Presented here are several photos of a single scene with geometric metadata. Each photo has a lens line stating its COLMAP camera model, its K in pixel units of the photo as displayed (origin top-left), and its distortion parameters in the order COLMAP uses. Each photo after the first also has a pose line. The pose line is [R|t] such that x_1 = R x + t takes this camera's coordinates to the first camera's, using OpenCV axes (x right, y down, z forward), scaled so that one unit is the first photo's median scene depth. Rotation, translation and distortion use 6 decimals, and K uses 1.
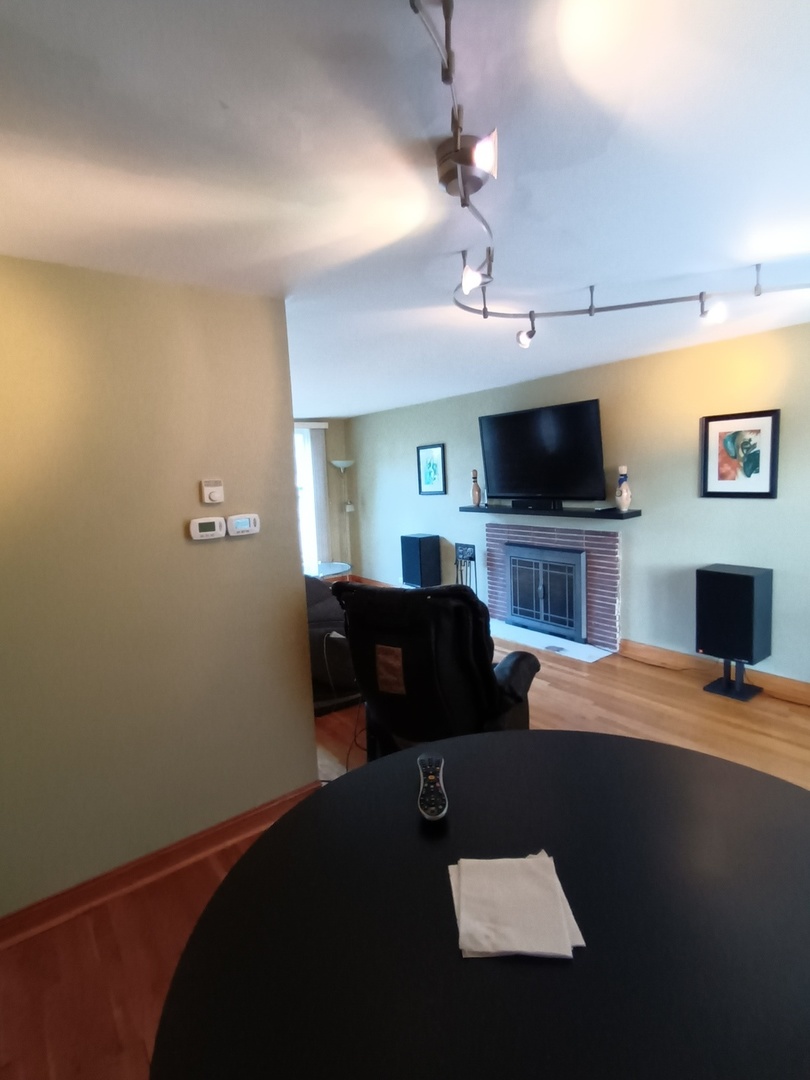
lens RADIAL K [[549.7, 0, 406.8], [0, 549.7, 533.0], [0, 0, 1]] dist [0.003372, -0.002596]
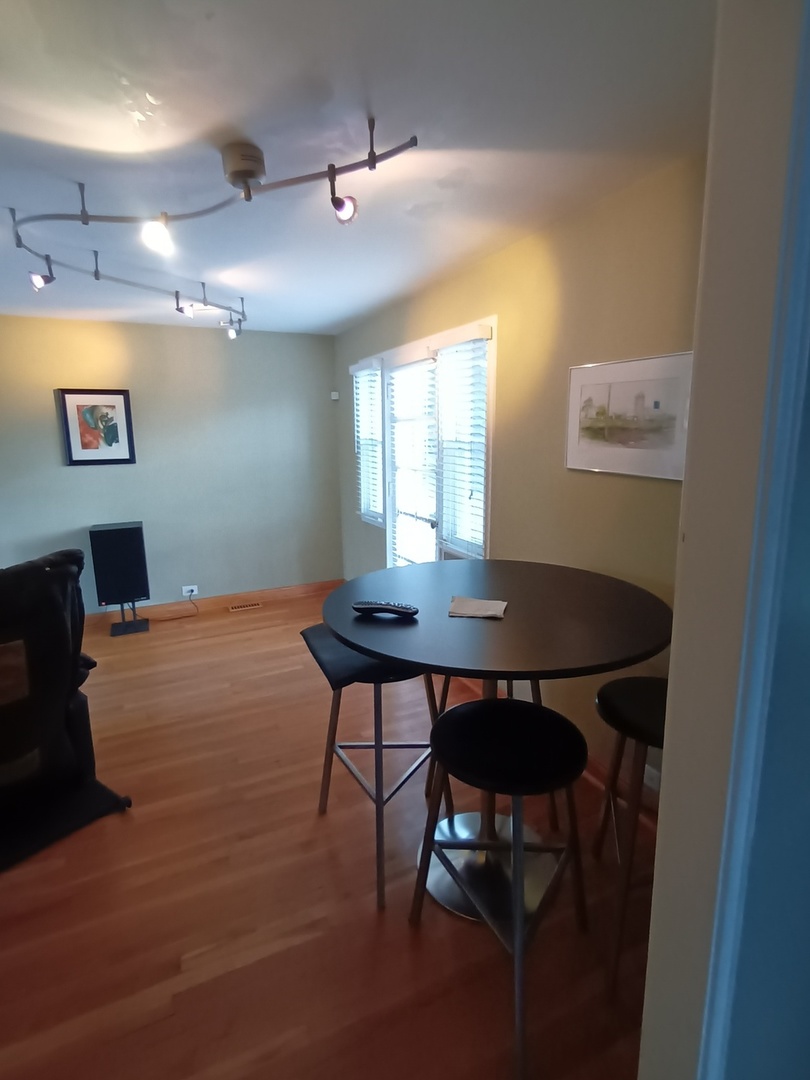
lens RADIAL K [[549.7, 0, 406.8], [0, 549.7, 533.0], [0, 0, 1]] dist [0.003372, -0.002596]
pose [[0.192379, -0.138882, 0.971443, -0.413292], [0.118200, 0.986007, 0.117556, 0.016897], [-0.974176, 0.092209, 0.206103, 0.167176]]
